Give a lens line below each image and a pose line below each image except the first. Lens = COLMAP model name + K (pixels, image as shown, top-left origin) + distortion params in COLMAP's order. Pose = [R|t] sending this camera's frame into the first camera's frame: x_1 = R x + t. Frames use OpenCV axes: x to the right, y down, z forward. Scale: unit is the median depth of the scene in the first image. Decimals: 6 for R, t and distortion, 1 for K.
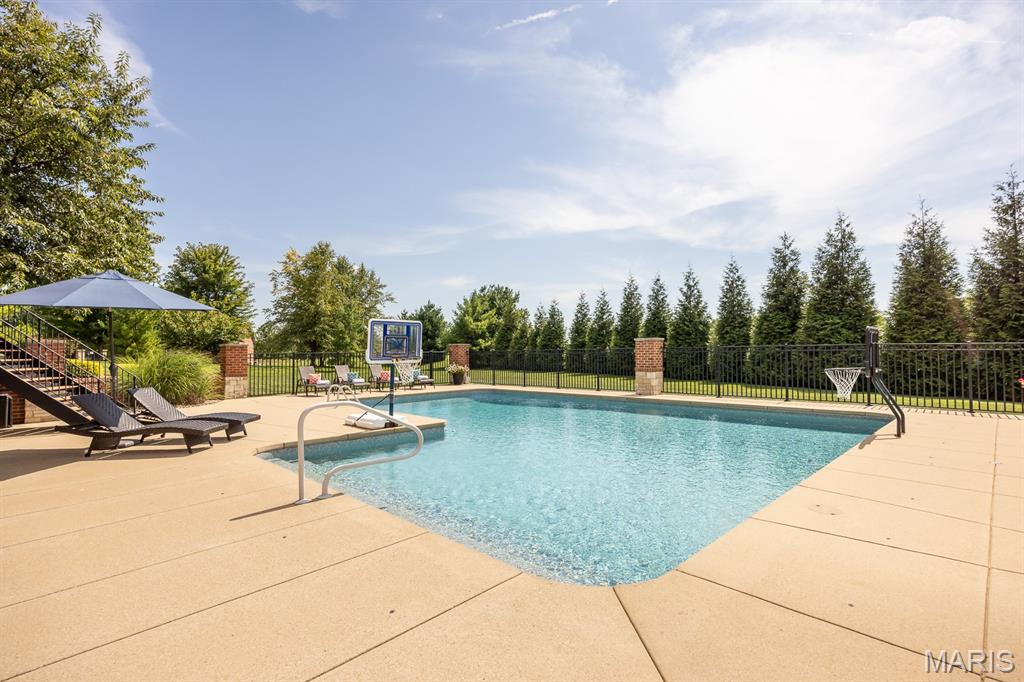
lens RADIAL K [[515.9, 0, 512.2], [0, 515.9, 337.7], [0, 0, 1]] dist [-0.012362, 0.002658]
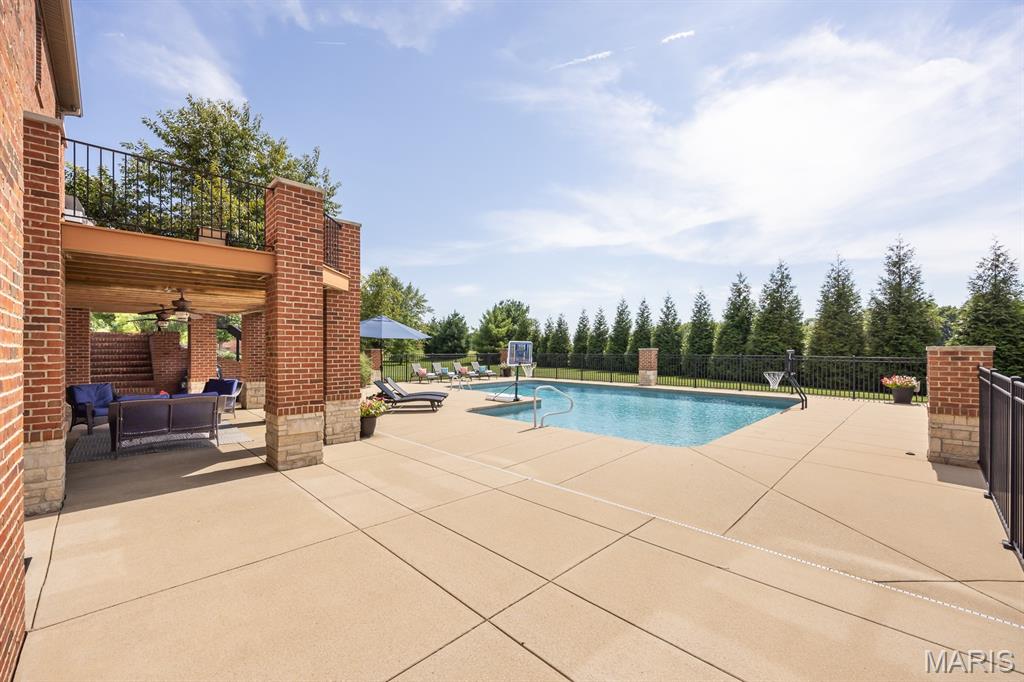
lens RADIAL K [[403.3, 0, 510.3], [0, 403.3, 351.1], [0, 0, 1]] dist [0.001459, -0.000314]
pose [[0.999670, 0.011272, -0.023077, -0.083956], [-0.010620, 0.999546, 0.028189, -0.015145], [0.023384, -0.027935, 0.999336, -0.147088]]
